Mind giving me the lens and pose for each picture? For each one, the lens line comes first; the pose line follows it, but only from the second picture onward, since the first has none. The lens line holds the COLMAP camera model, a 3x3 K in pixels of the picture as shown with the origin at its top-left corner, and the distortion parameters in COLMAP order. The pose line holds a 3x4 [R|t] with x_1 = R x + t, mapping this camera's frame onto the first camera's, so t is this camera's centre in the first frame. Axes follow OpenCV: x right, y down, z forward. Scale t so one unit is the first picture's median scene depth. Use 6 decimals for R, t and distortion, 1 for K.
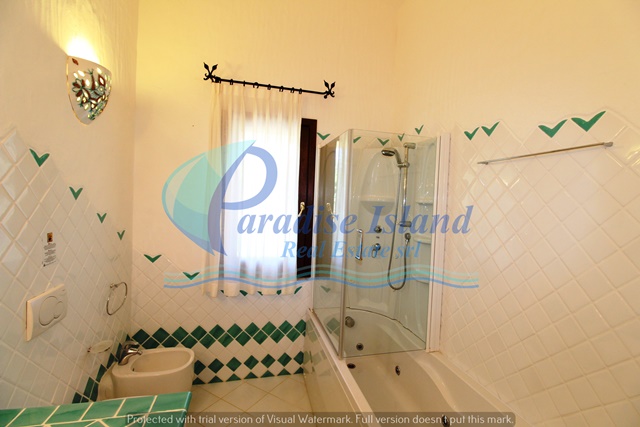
lens RADIAL K [[300.3, 0, 323.8], [0, 300.3, 212.1], [0, 0, 1]] dist [-0.014269, -0.000927]
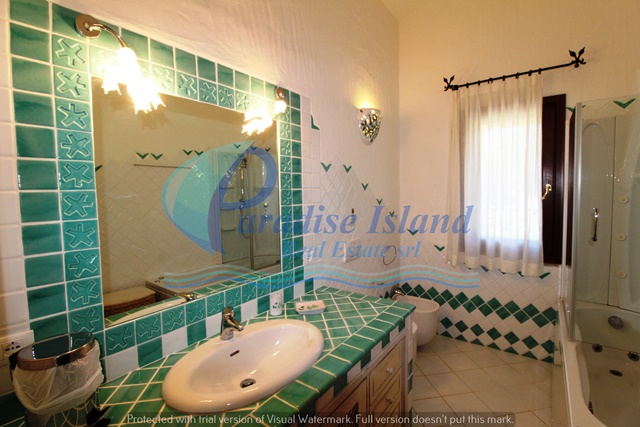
lens RADIAL K [[300.3, 0, 321.6], [0, 300.3, 210.6], [0, 0, 1]] dist [-0.014269, -0.000927]
pose [[0.614800, 0.004798, -0.788669, 0.250684], [0.017436, 0.999654, 0.019674, 0.021631], [0.788491, -0.025847, 0.614503, -0.172081]]
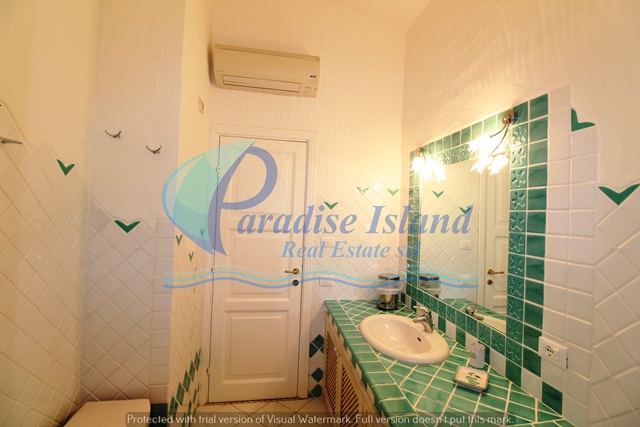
lens RADIAL K [[300.3, 0, 321.4], [0, 300.3, 211.0], [0, 0, 1]] dist [-0.014269, -0.000927]
pose [[-0.991457, -0.068891, 0.110755, -0.299351], [-0.066436, 0.997460, 0.025703, -0.095161], [-0.112245, 0.018125, -0.993515, 1.475961]]
